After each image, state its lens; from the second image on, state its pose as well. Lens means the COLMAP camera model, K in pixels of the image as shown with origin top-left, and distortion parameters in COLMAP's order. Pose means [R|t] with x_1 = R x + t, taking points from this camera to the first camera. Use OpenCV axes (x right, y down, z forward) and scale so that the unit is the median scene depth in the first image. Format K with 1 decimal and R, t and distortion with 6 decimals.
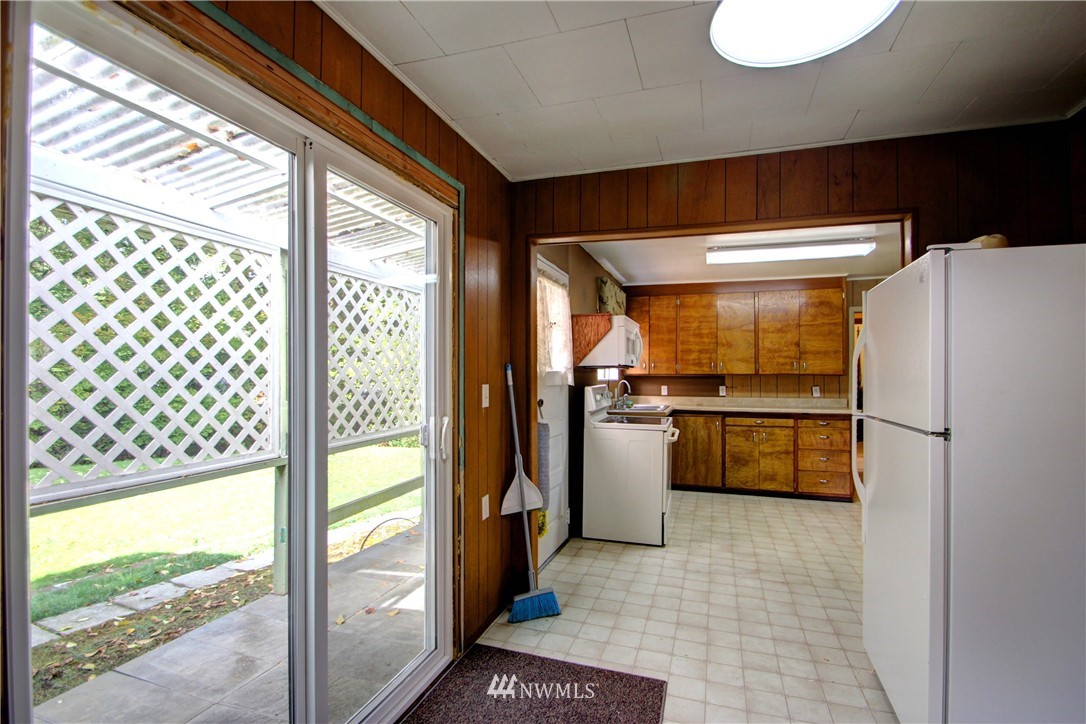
lens RADIAL K [[505.6, 0, 555.0], [0, 505.6, 368.8], [0, 0, 1]] dist [0.008265, -0.013761]
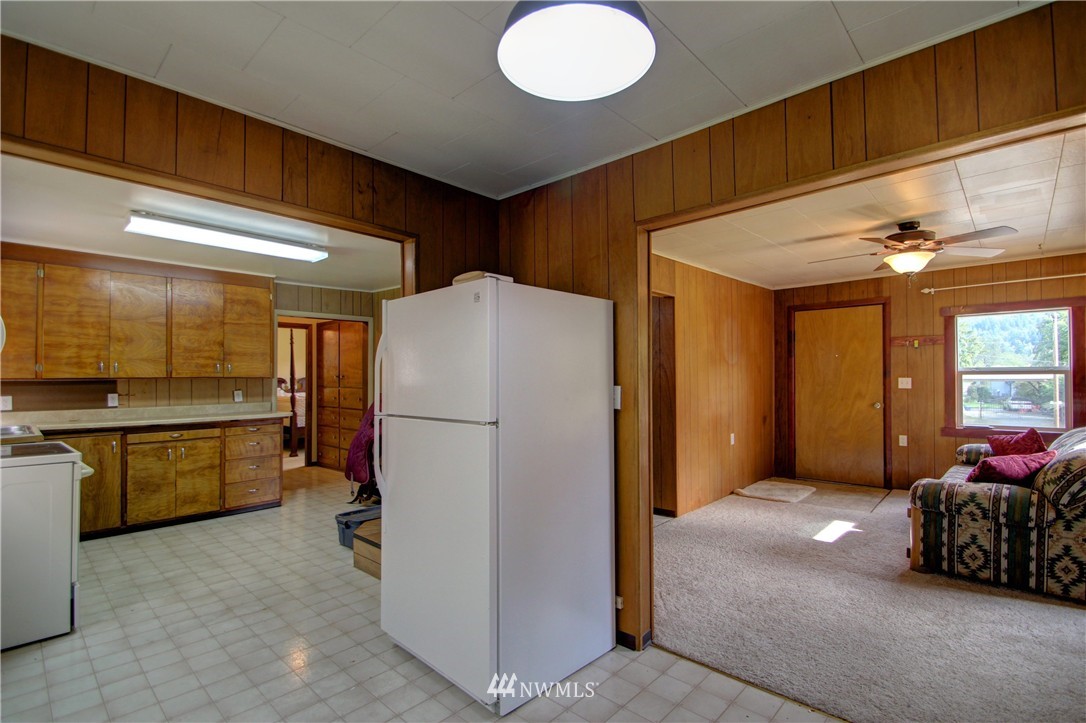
lens RADIAL K [[505.6, 0, 555.1], [0, 505.6, 368.9], [0, 0, 1]] dist [0.008265, -0.013761]
pose [[0.415373, 0.008850, 0.909608, -0.129886], [-0.003752, 0.999961, -0.008016, 0.000754], [-0.909644, -0.000083, 0.415390, 0.131190]]
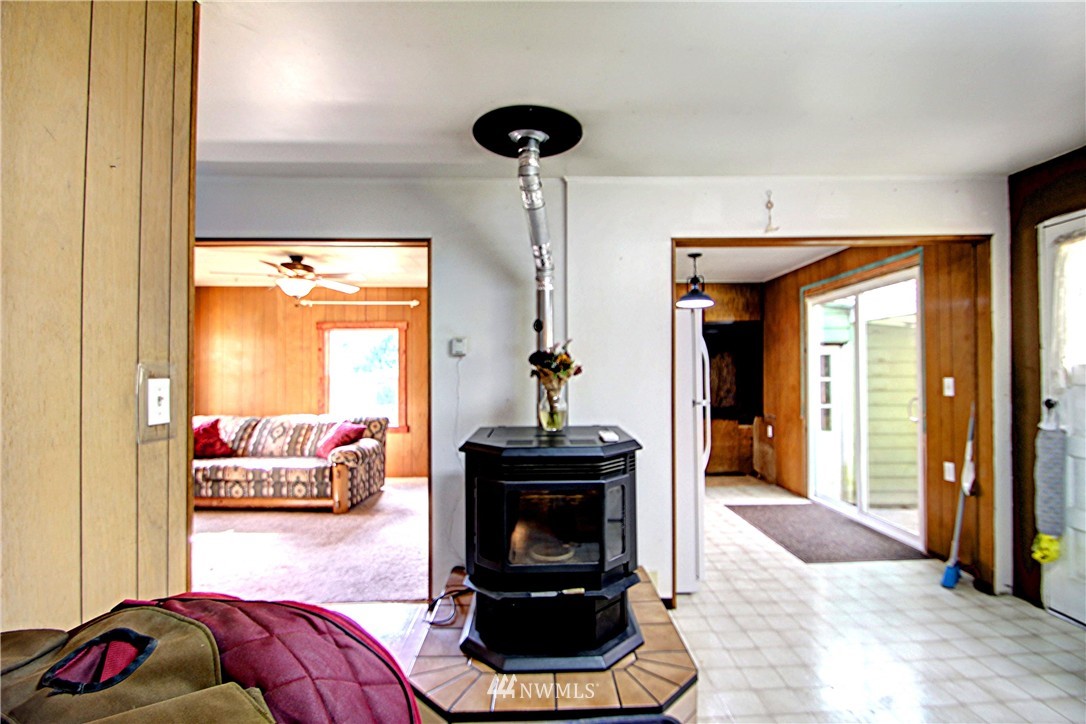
lens RADIAL K [[505.6, 0, 551.8], [0, 505.6, 368.0], [0, 0, 1]] dist [0.008265, -0.013761]
pose [[-0.942081, 0.001664, -0.335382, 0.842206], [0.010220, 0.999666, -0.023748, 0.016839], [0.335230, -0.025800, -0.941783, 1.254116]]
